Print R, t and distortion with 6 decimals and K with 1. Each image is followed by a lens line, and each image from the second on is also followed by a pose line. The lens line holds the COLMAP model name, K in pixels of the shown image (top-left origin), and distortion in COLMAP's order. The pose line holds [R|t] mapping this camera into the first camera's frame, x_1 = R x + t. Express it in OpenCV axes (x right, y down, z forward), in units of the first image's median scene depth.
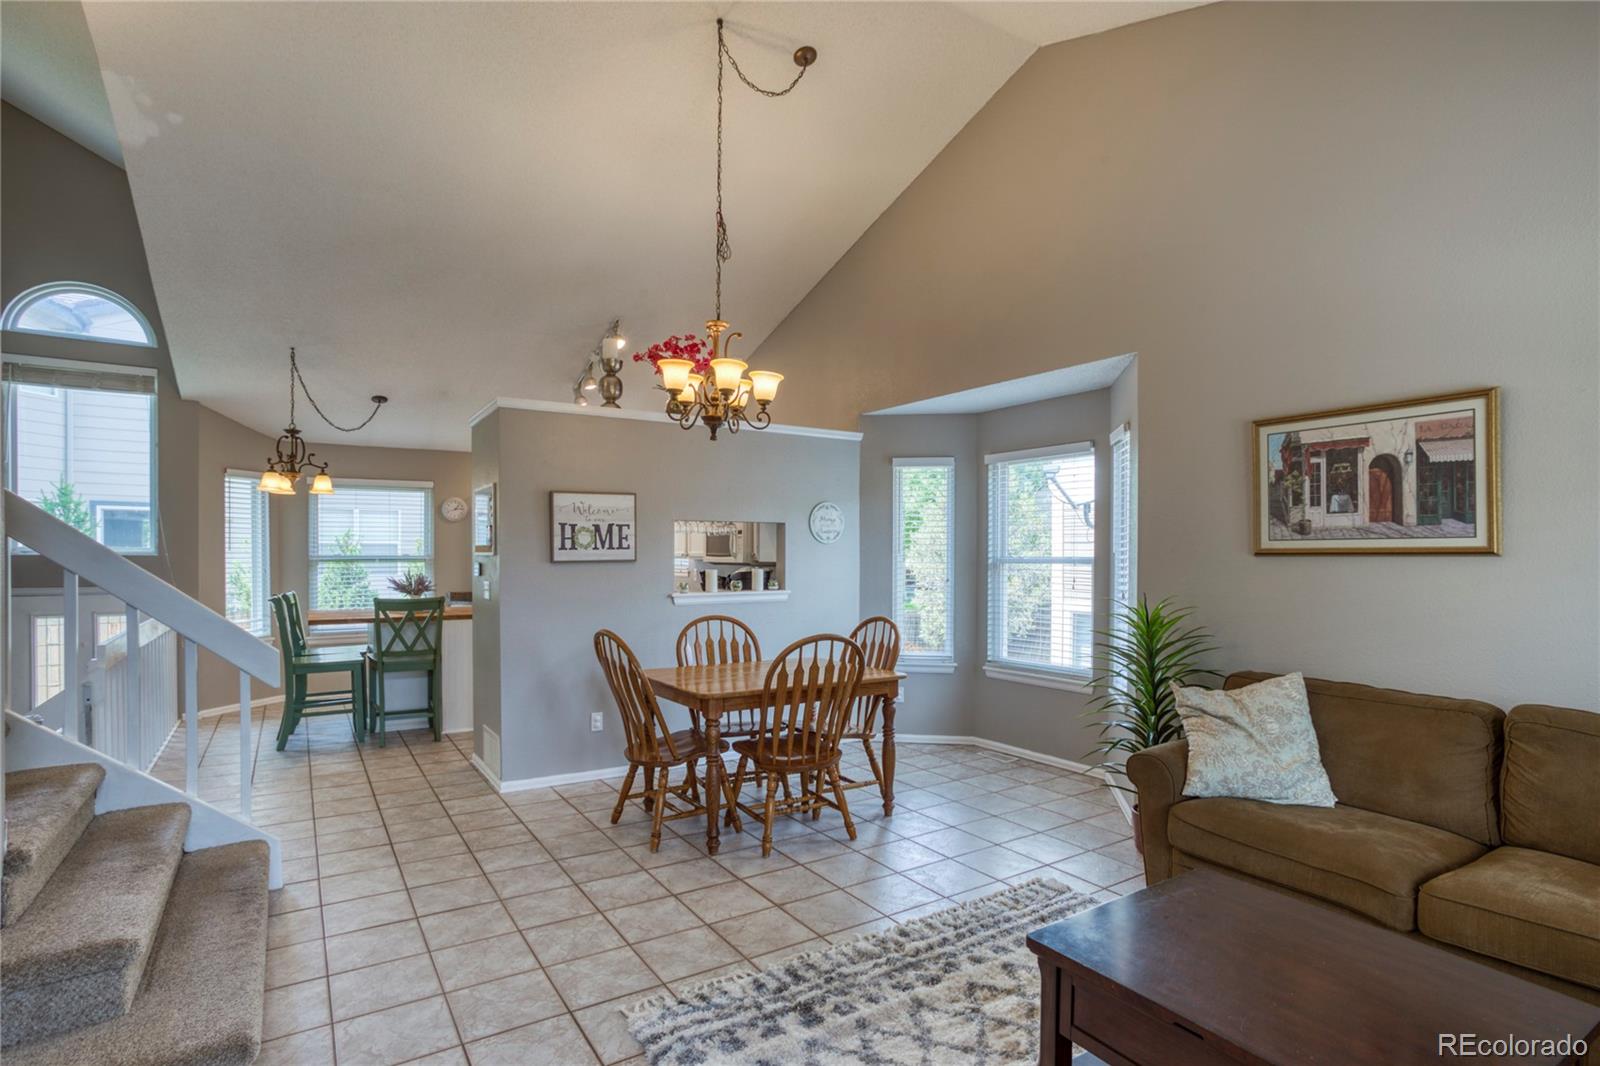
lens RADIAL K [[811.7, 0, 800.7], [0, 811.7, 553.8], [0, 0, 1]] dist [-0.037371, 0.000463]
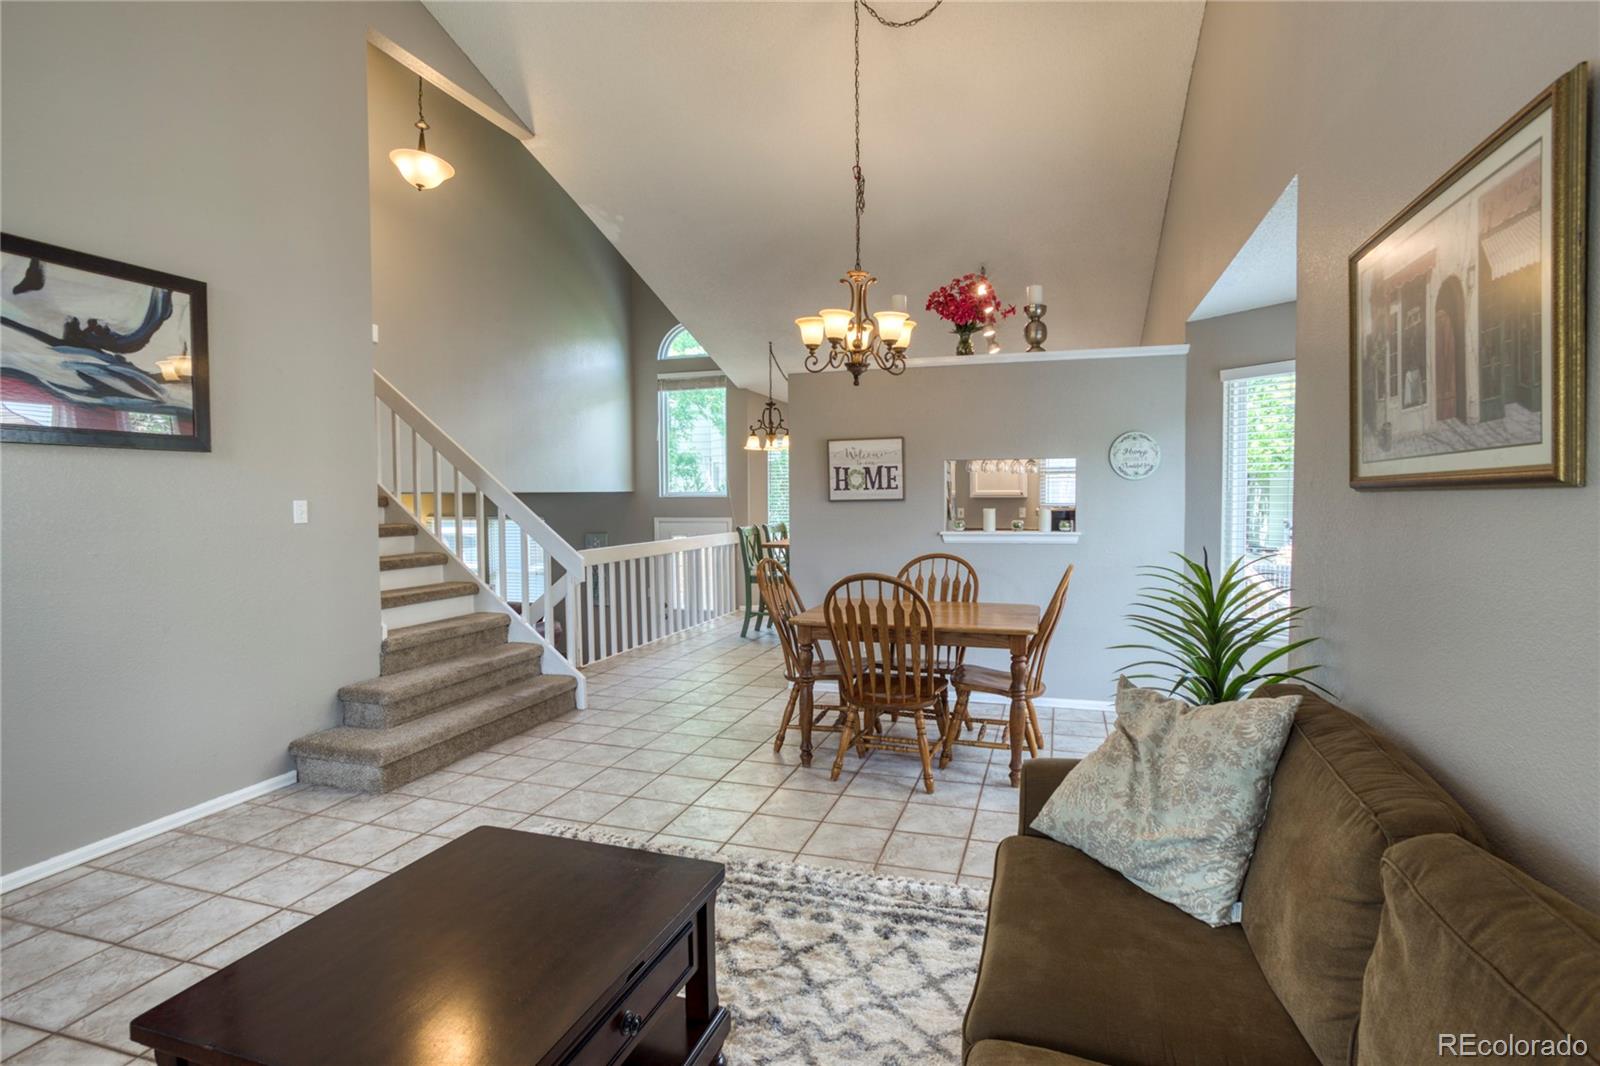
lens RADIAL K [[780.0, 0, 803.7], [0, 780.0, 516.5], [0, 0, 1]] dist [-0.035906, 0.000728]
pose [[0.634839, 0.015998, -0.772479, 0.542256], [0.006325, 0.999645, 0.025901, 0.003482], [0.772618, -0.021329, 0.634512, 0.255914]]
